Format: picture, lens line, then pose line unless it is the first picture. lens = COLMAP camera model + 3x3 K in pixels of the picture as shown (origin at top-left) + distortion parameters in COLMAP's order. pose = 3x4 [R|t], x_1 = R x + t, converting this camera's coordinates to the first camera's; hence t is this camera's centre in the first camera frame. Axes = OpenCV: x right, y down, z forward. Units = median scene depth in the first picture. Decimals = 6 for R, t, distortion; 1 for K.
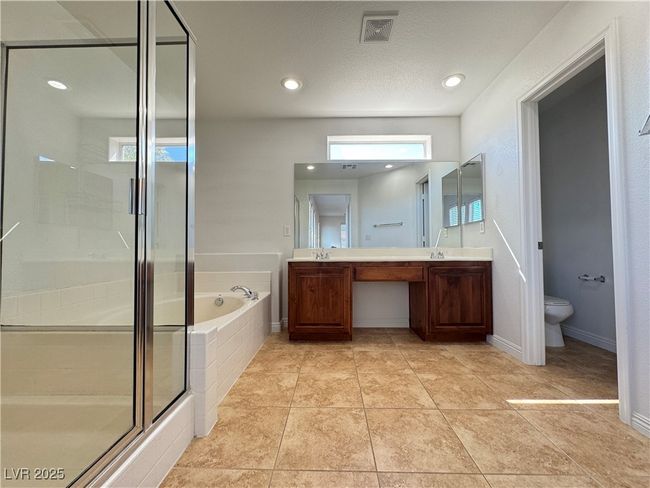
lens RADIAL K [[260.7, 0, 325.0], [0, 260.7, 244.2], [0, 0, 1]] dist [0.001502, 0.000227]
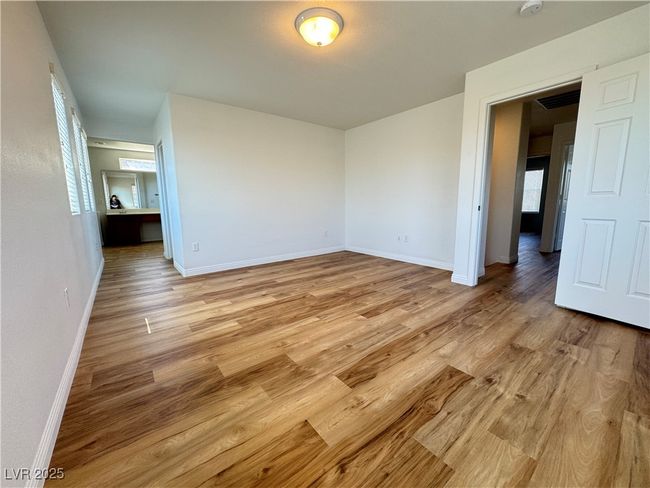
lens RADIAL K [[260.7, 0, 325.0], [0, 260.7, 243.1], [0, 0, 1]] dist [0.001502, 0.000227]
pose [[0.773505, -0.099804, 0.625883, -0.056409], [-0.005486, 0.986432, 0.164078, -0.046292], [-0.633767, -0.130349, 0.762462, -1.091093]]
